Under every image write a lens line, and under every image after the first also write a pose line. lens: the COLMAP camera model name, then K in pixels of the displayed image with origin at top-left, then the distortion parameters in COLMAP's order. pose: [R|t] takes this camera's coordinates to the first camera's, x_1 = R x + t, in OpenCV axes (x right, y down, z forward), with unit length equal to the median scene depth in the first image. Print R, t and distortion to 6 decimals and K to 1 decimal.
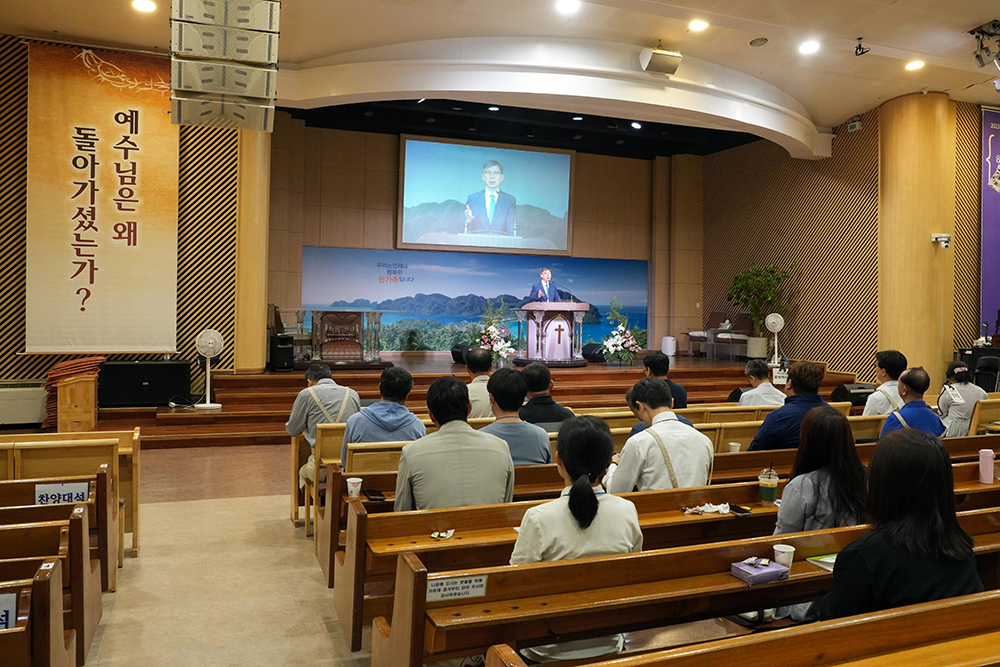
lens RADIAL K [[797.0, 0, 500.0], [0, 797.0, 333.5], [0, 0, 1]] dist [-0.000173, -0.001477]
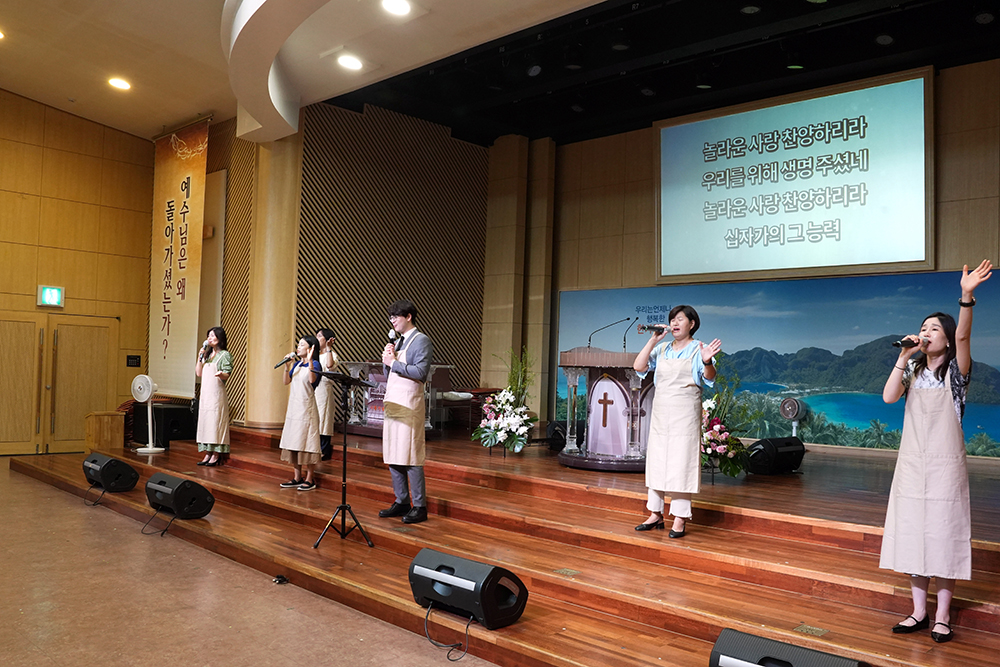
lens RADIAL K [[813.5, 0, 579.2], [0, 813.5, 365.8], [0, 0, 1]] dist [-0.105311, 0.040539]
pose [[0.471518, -0.001775, -0.881855, 0.754008], [-0.050883, 0.998277, -0.029217, -0.016183], [0.880387, 0.058648, 0.470615, 0.977127]]
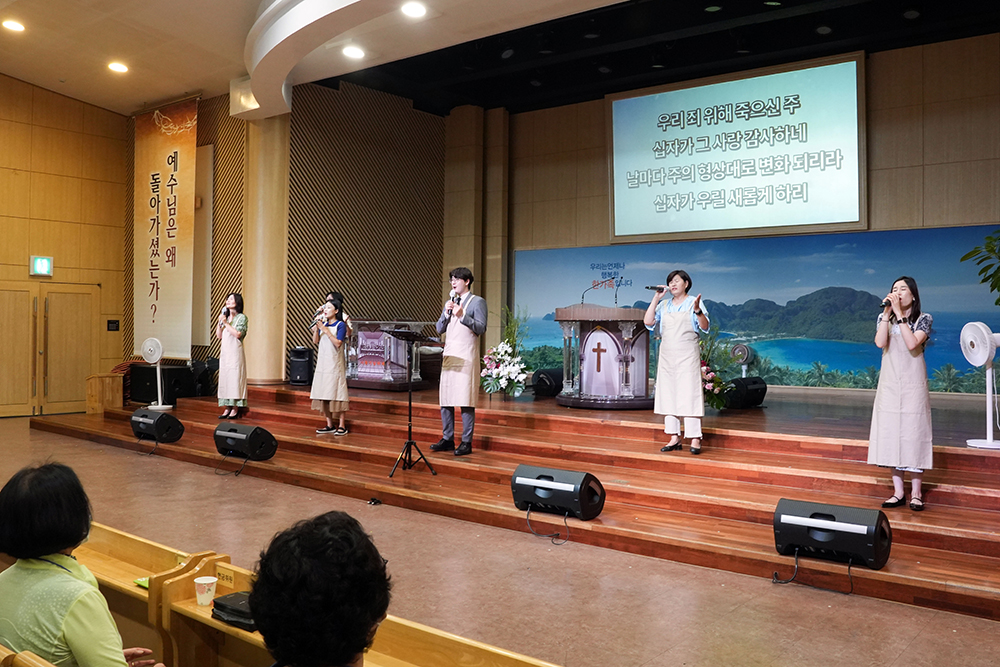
lens RADIAL K [[846.1, 0, 500.0], [0, 846.1, 333.5], [0, 0, 1]] dist [-0.097595, 0.012811]
pose [[0.508376, 0.001879, -0.861133, 0.831263], [-0.026345, 0.999563, -0.013371, -0.009548], [0.860732, 0.029484, 0.508204, 0.799658]]
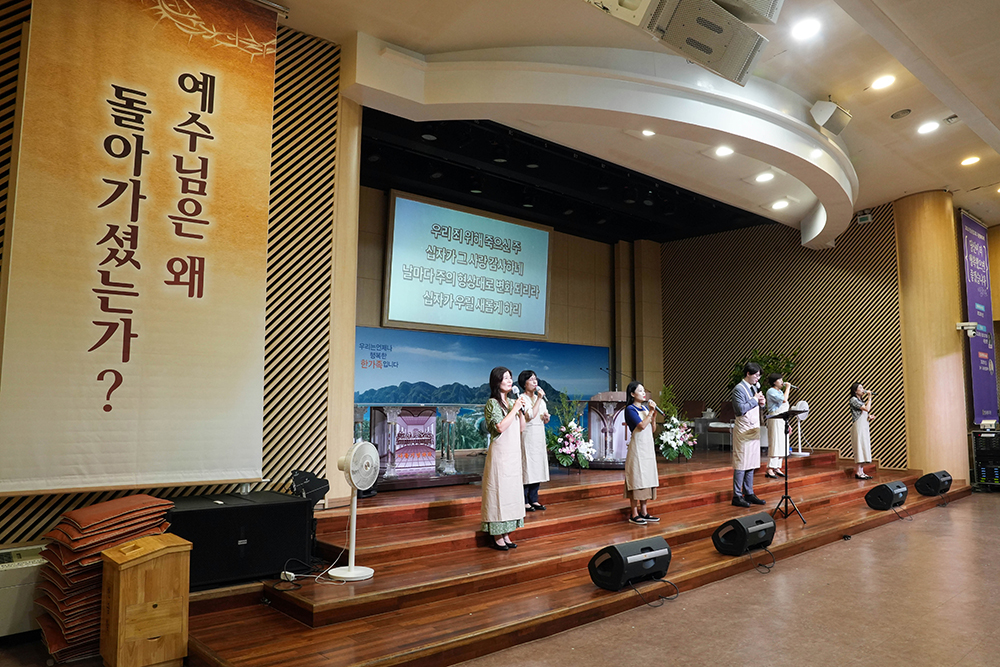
lens RADIAL K [[717.0, 0, 500.1], [0, 717.0, 344.3], [0, 0, 1]] dist [-0.042783, 0.006091]
pose [[0.936869, 0.016604, 0.349285, -0.436915], [0.019869, 0.994731, -0.100579, -0.020133], [-0.349115, 0.101170, 0.931603, 0.447850]]
